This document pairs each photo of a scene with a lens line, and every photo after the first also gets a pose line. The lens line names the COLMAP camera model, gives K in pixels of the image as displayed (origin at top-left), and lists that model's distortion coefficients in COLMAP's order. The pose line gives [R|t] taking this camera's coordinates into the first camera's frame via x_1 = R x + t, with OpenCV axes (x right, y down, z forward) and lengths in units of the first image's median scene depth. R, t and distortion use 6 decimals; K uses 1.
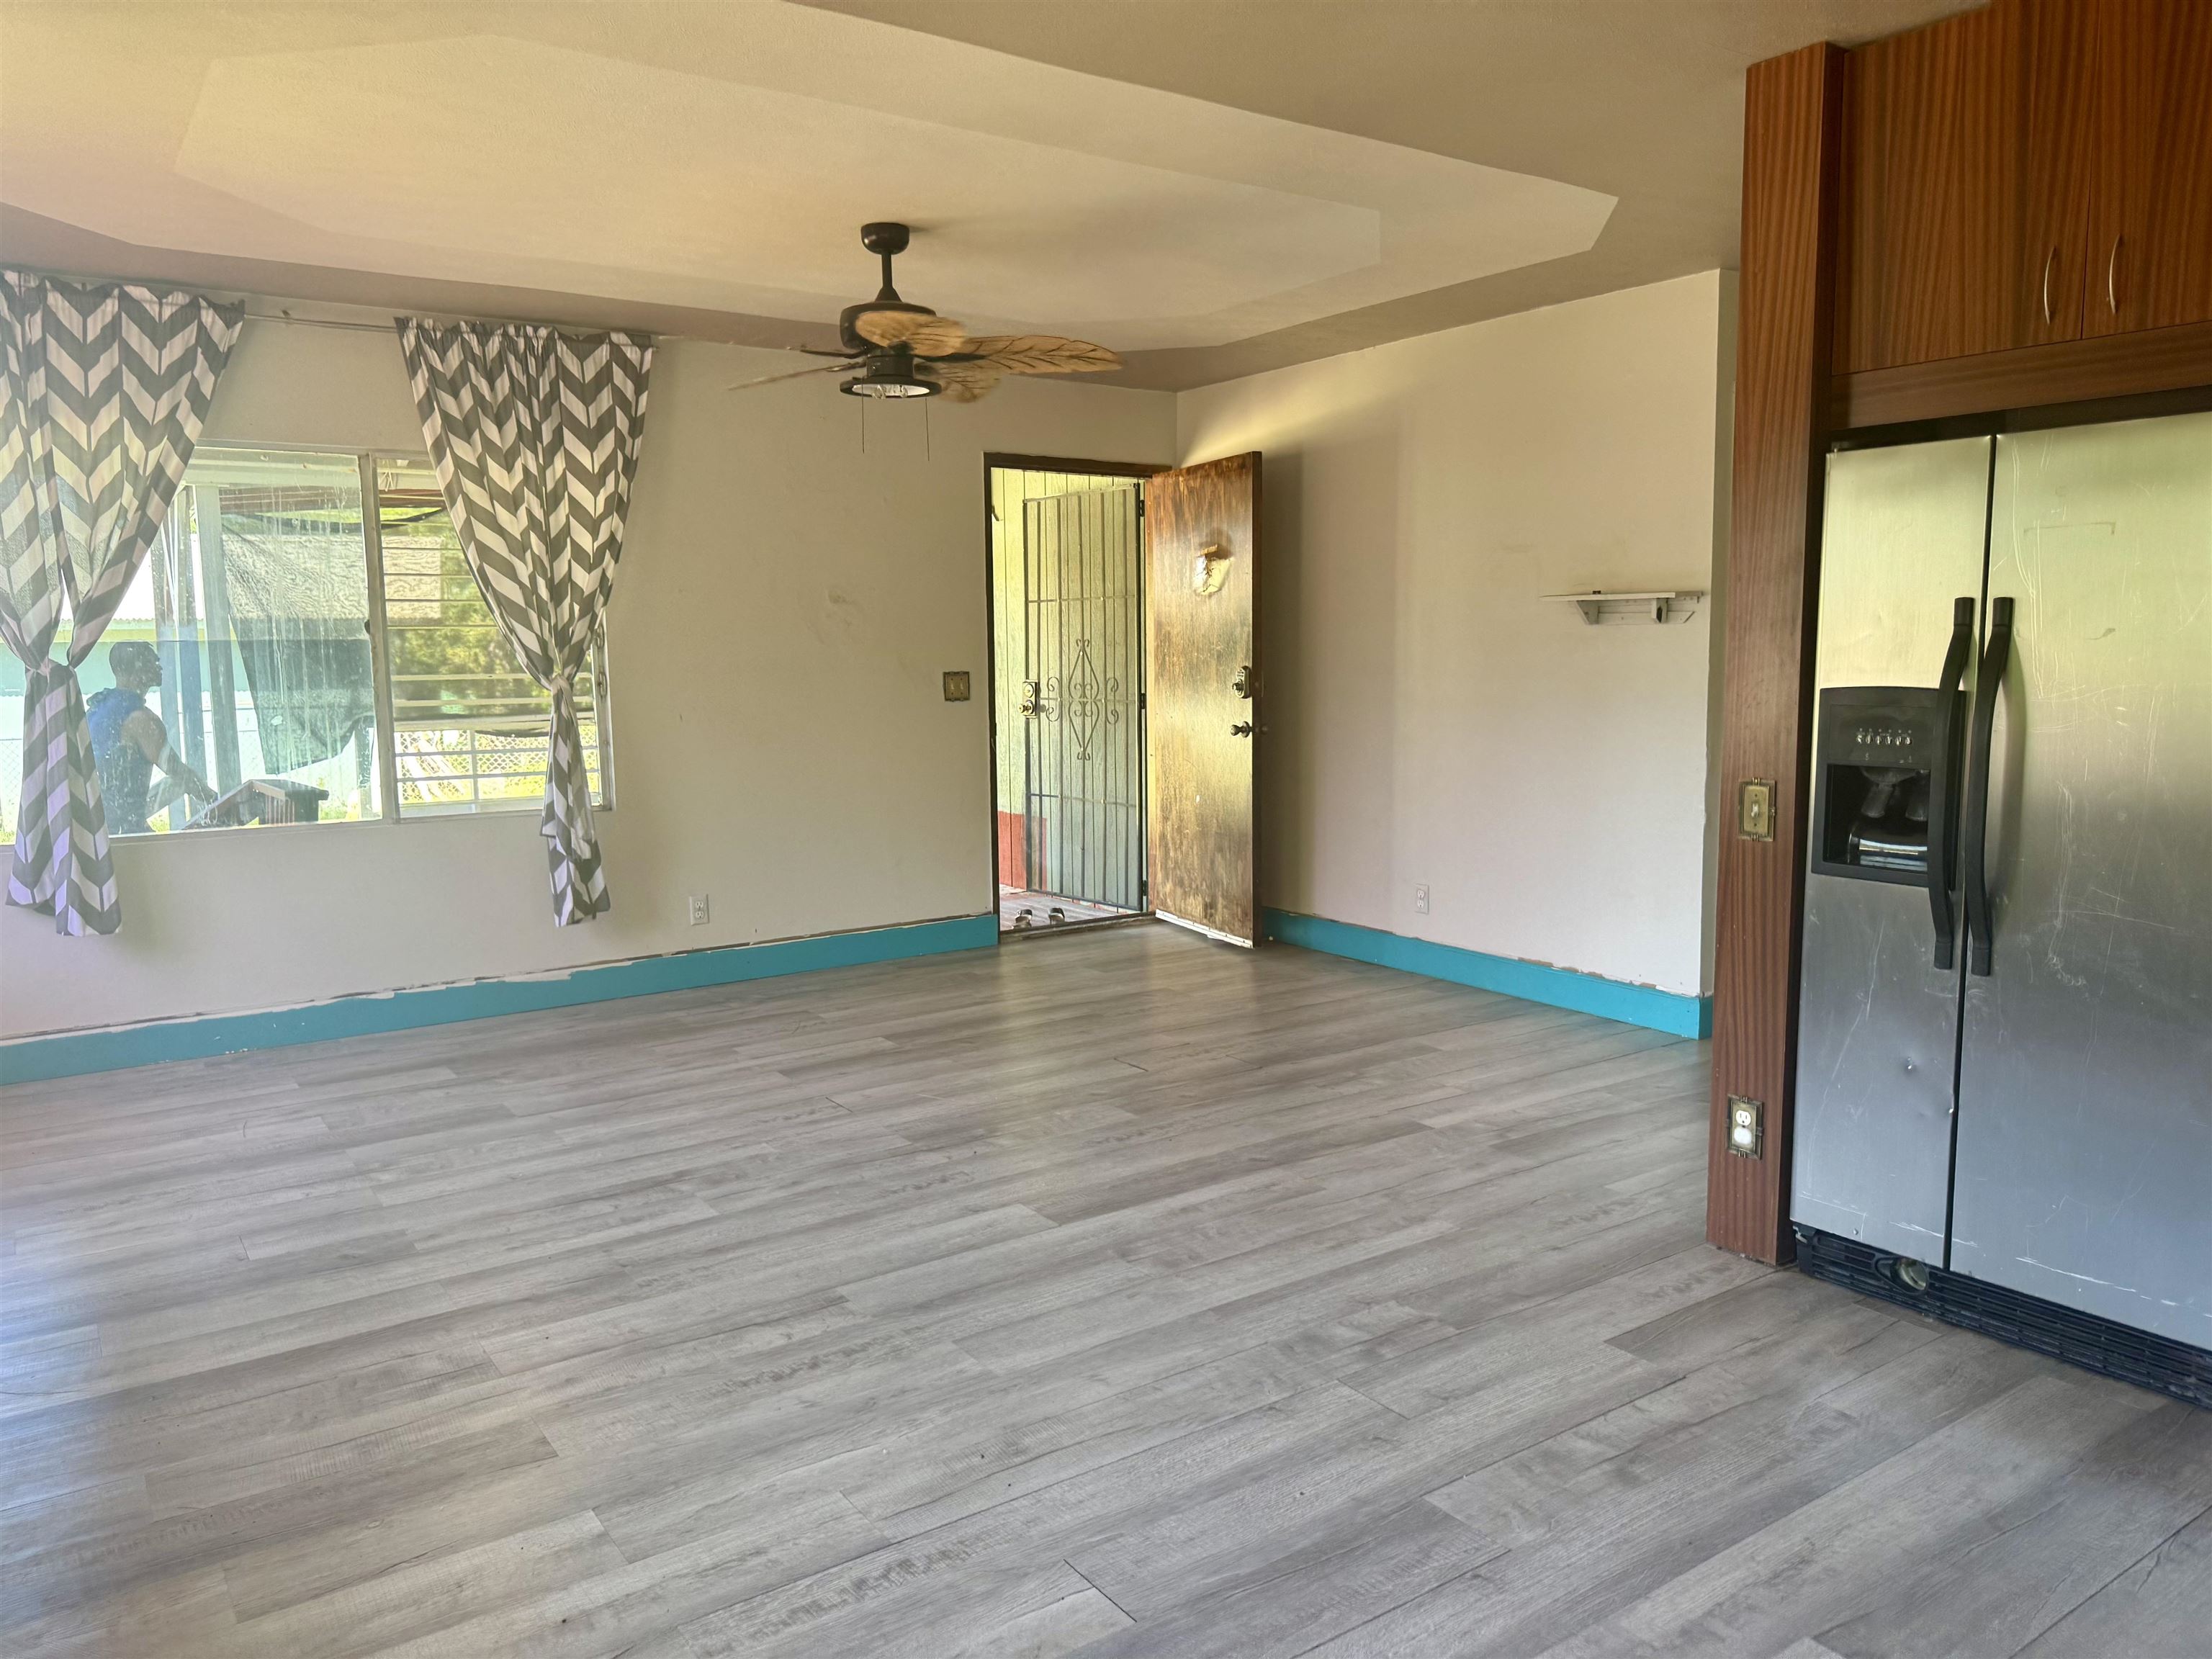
lens RADIAL K [[1559.2, 0, 1092.1], [0, 1559.2, 831.0], [0, 0, 1]] dist [0.110872, -0.203695]
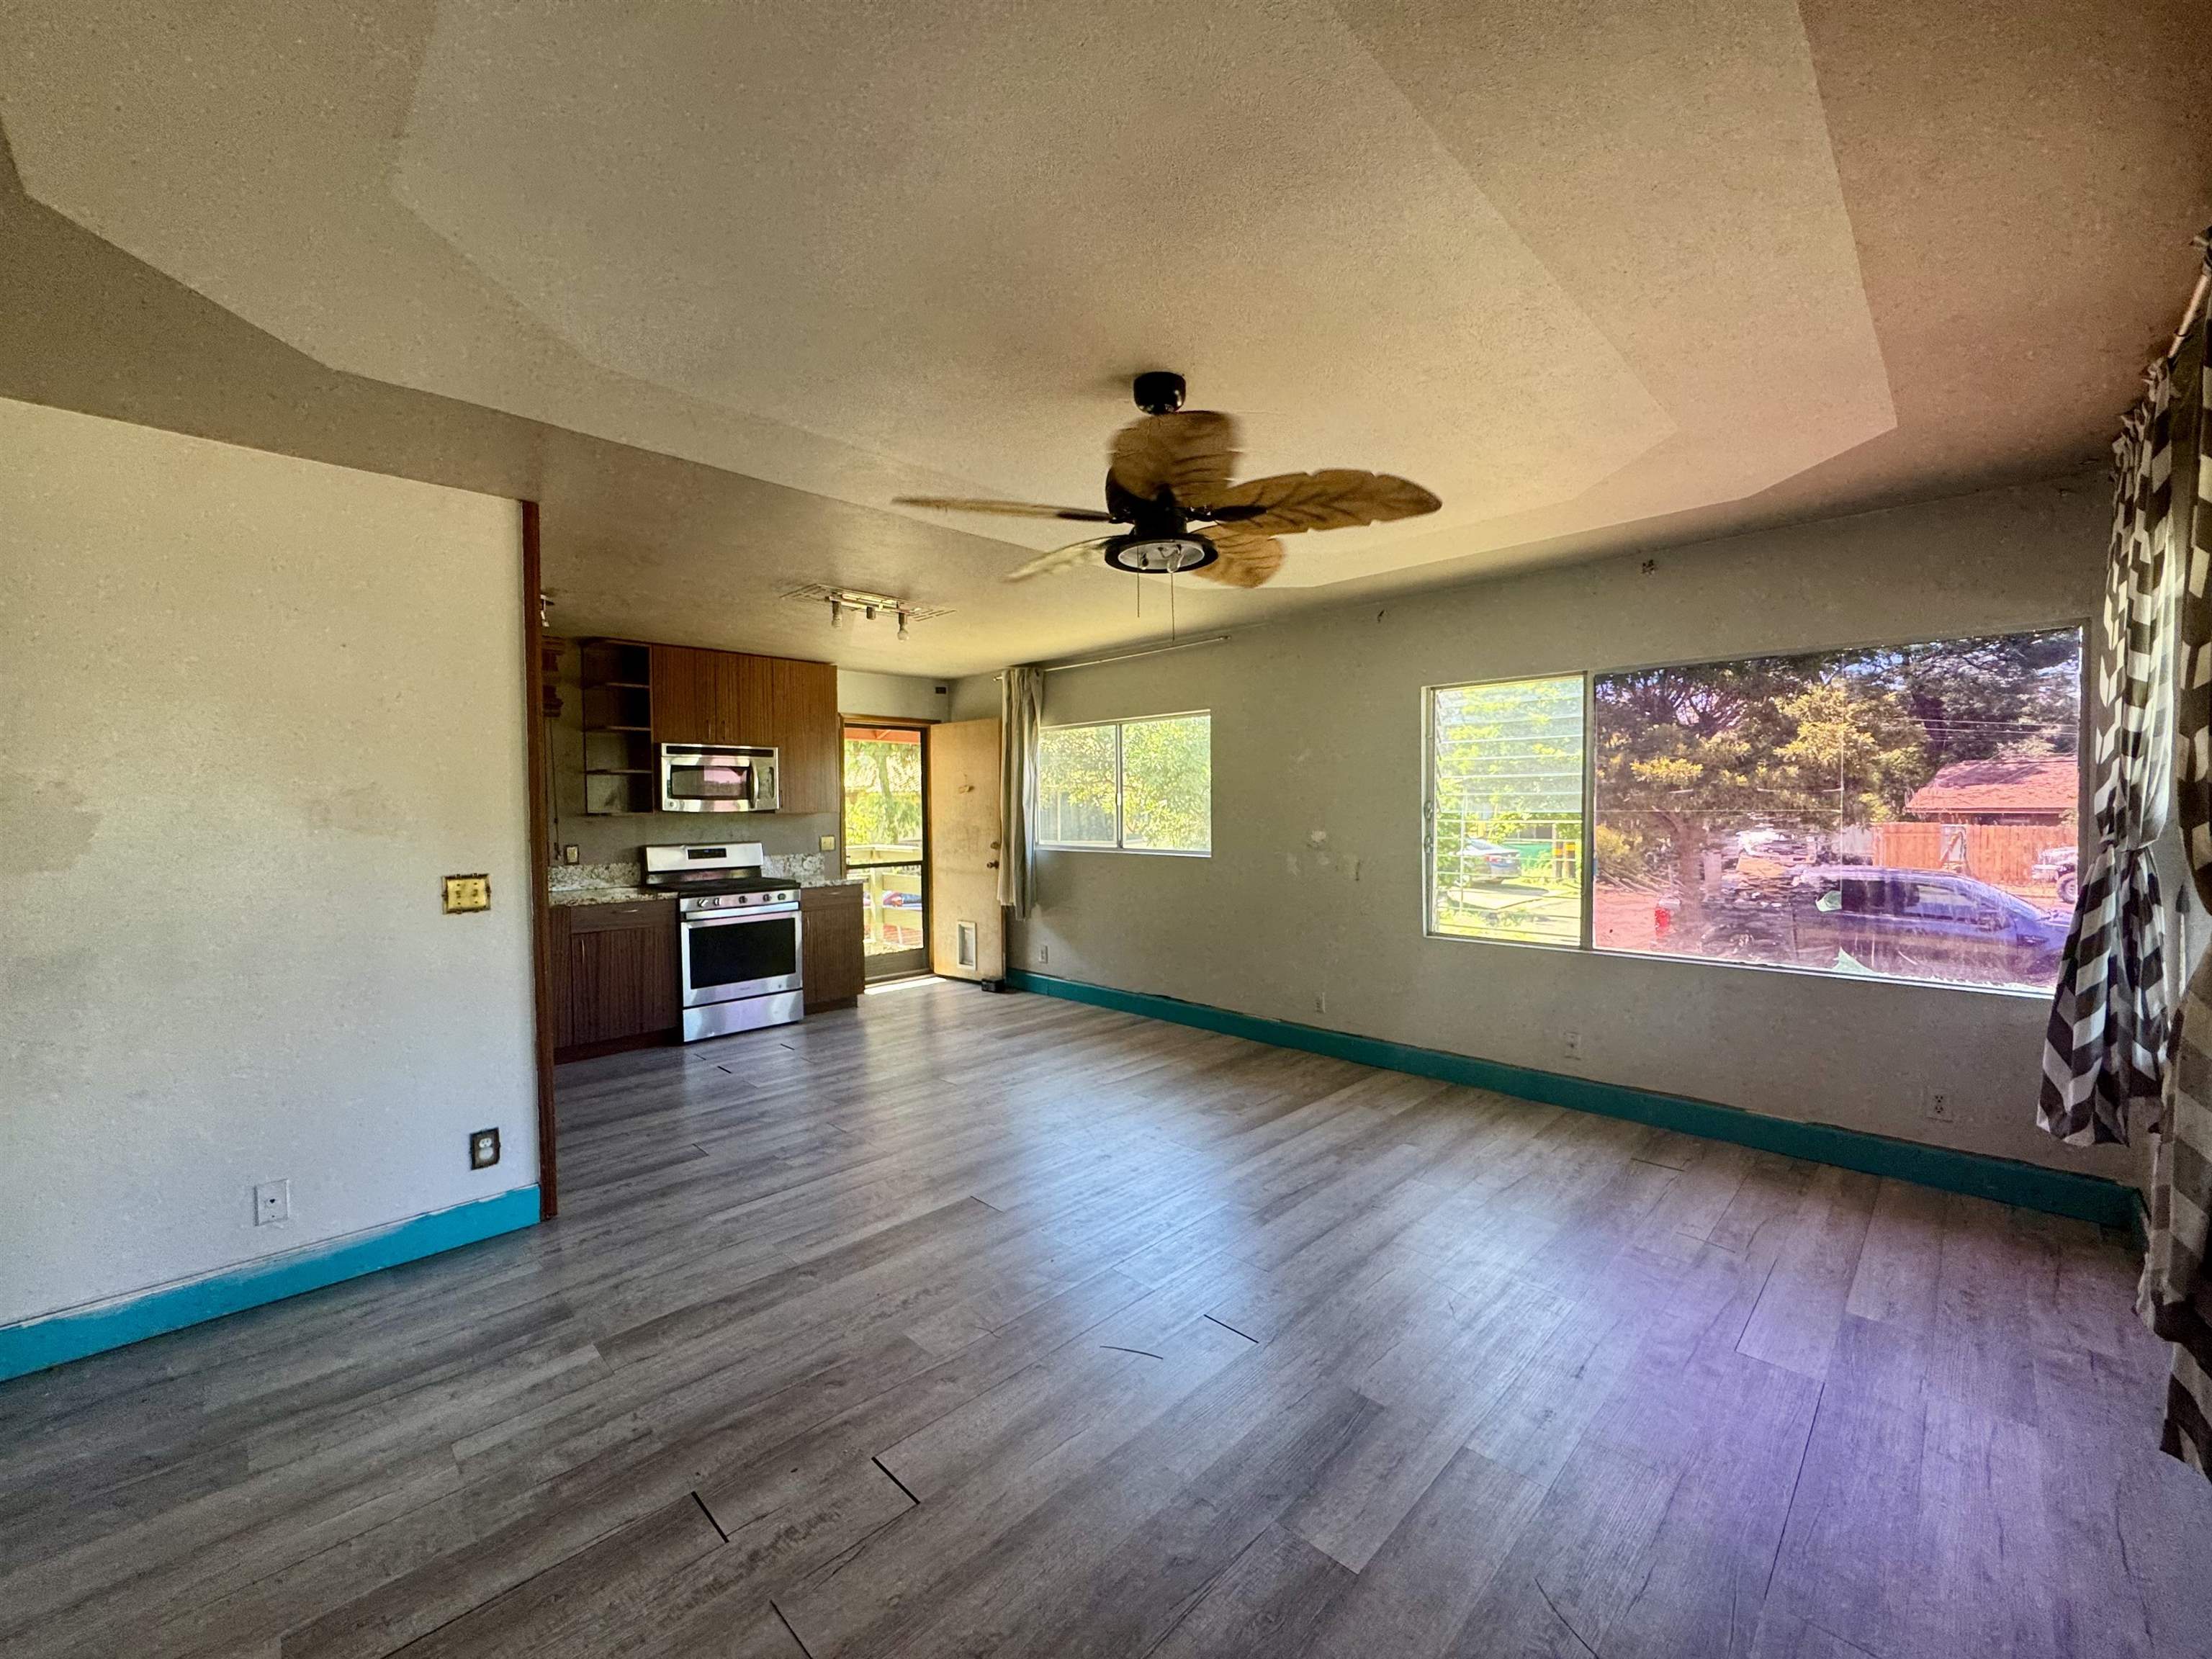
lens RADIAL K [[887.8, 0, 1106.6], [0, 887.8, 827.1], [0, 0, 1]] dist [-0.003299, 0.000218]
pose [[-0.983861, 0.025980, -0.177039, -0.005648], [-0.000196, 0.989246, 0.146260, -0.245517], [0.178935, 0.143934, -0.973276, 1.829372]]
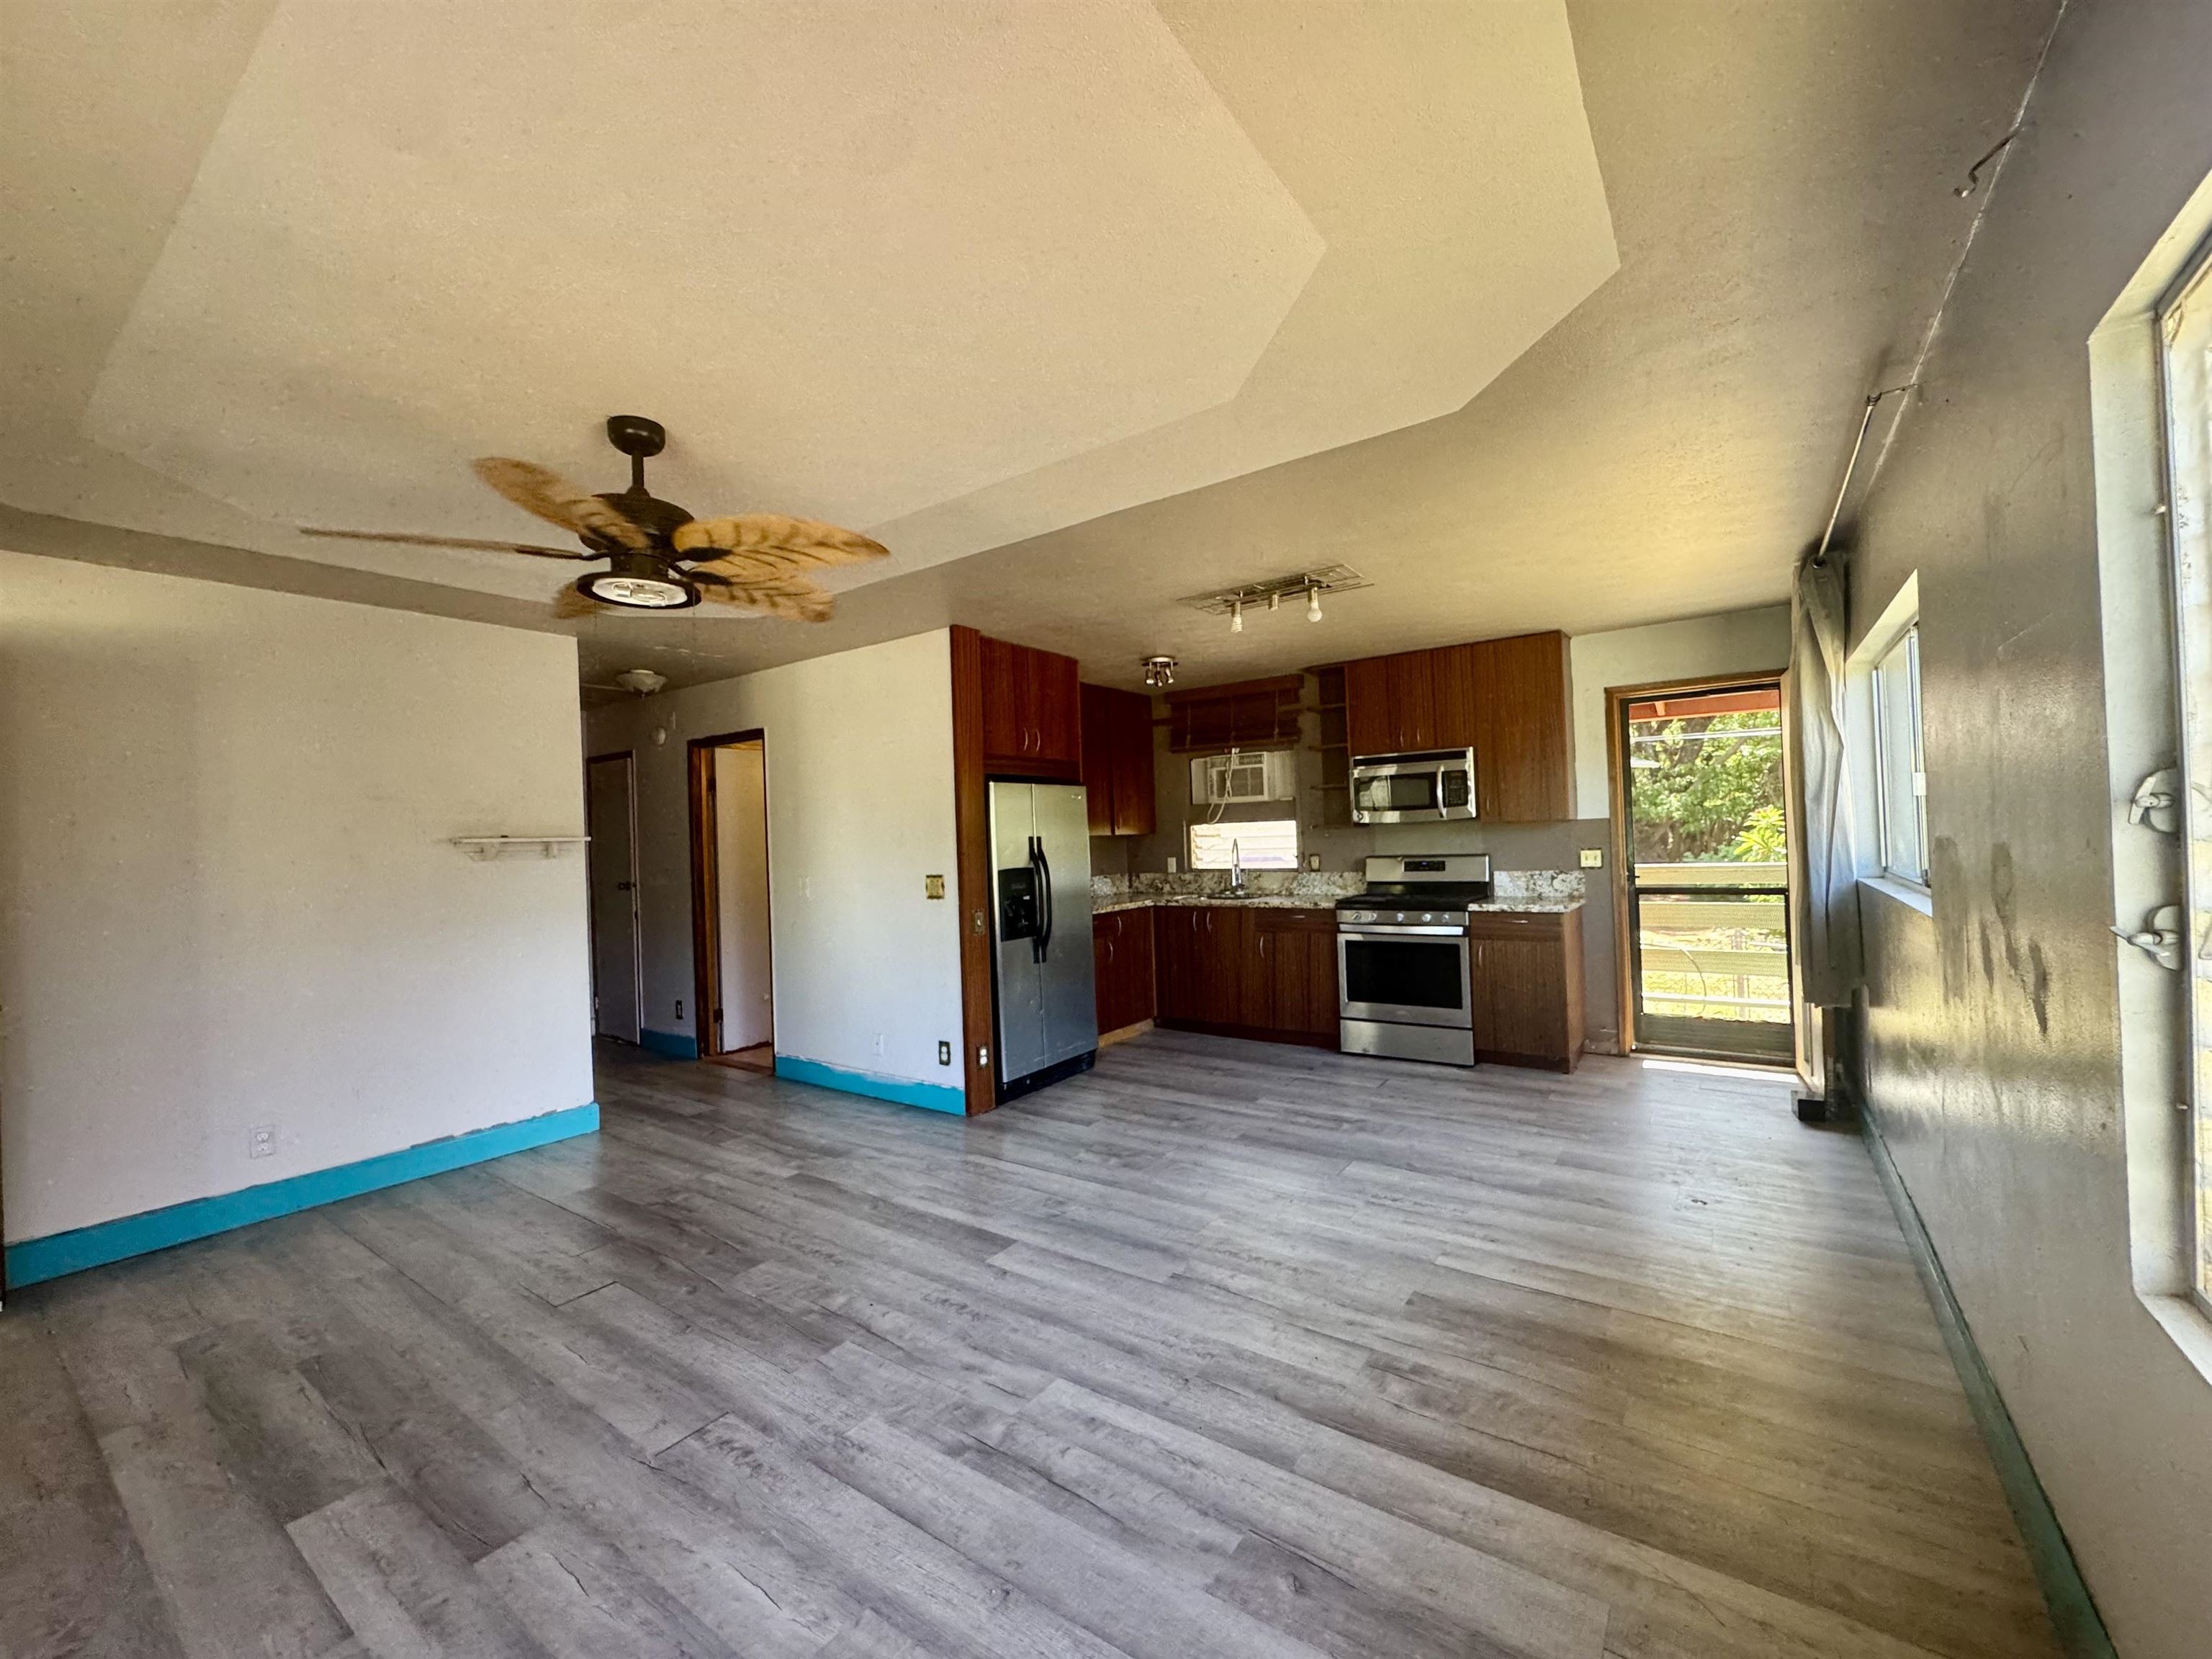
lens RADIAL K [[887.8, 0, 1106.6], [0, 887.8, 827.1], [0, 0, 1]] dist [-0.003299, 0.000218]
pose [[-0.340205, 0.030852, 0.939845, -0.852287], [0.151561, 0.988193, 0.022423, -0.144572], [-0.928057, 0.150073, -0.340864, 1.145084]]
